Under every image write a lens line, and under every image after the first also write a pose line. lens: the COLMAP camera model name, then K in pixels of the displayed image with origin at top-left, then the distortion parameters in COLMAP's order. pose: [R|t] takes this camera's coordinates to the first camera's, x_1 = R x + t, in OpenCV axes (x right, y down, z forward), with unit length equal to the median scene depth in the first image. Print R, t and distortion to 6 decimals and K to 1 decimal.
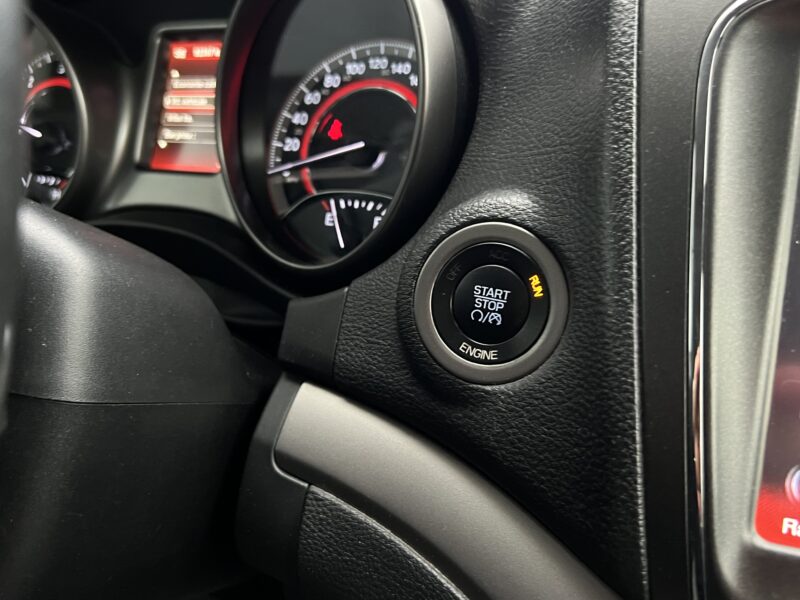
lens RADIAL K [[774.8, 0, 400.0], [0, 774.8, 300.0], [0, 0, 1]] dist [0.007051, -0.004591]
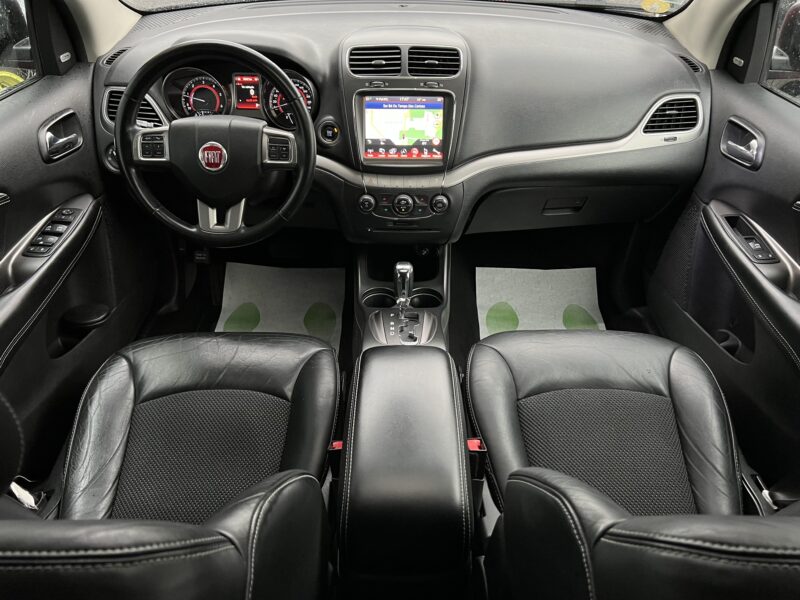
lens RADIAL K [[556.4, 0, 400.0], [0, 556.4, 300.0], [0, 0, 1]] dist [0.001743, -0.029479]
pose [[0.916335, -0.228088, 0.329098, -1.308512], [0.102468, 0.928108, 0.357934, -0.333262], [-0.387078, -0.294265, 0.873830, -4.133604]]
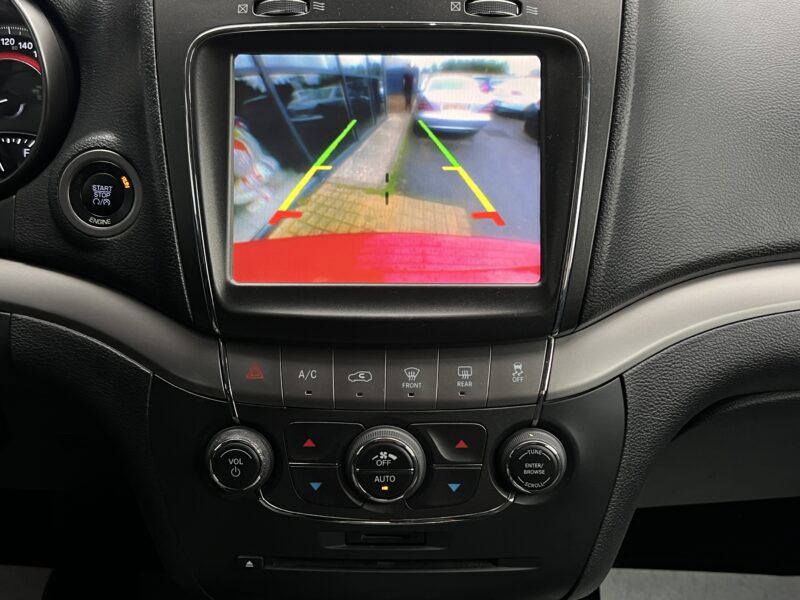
lens RADIAL K [[825.1, 0, 400.0], [0, 825.1, 300.0], [0, 0, 1]] dist [0.064978, -0.110861]
pose [[0.919035, -0.151171, 0.364036, 0.007927], [0.110120, 0.985231, 0.131127, 0.071489], [-0.378482, -0.080423, 0.922108, -1.126725]]
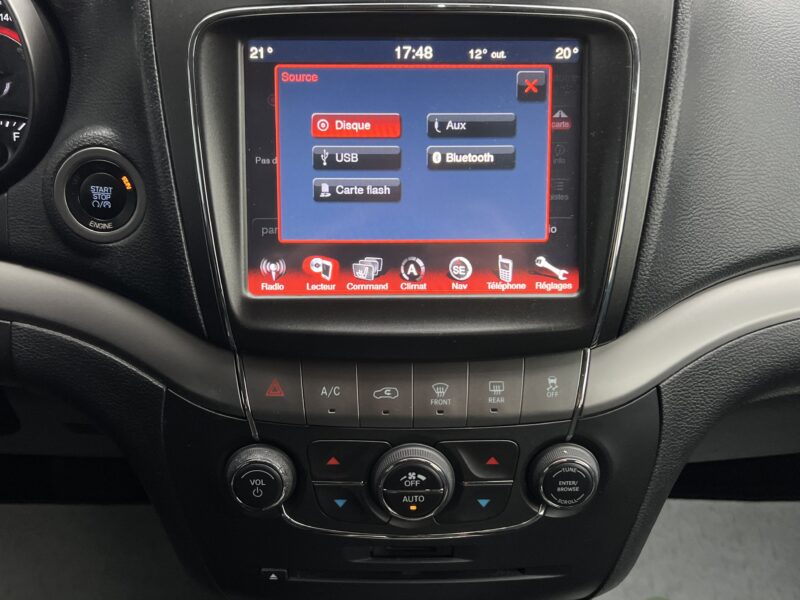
lens RADIAL K [[751.1, 0, 389.0], [0, 751.1, 305.3], [0, 0, 1]] dist [0.015840, -0.002010]
pose [[0.910546, -0.203906, 0.359622, 0.045648], [0.113777, 0.959907, 0.256190, -0.116943], [-0.397443, -0.192356, 0.897239, -0.786170]]
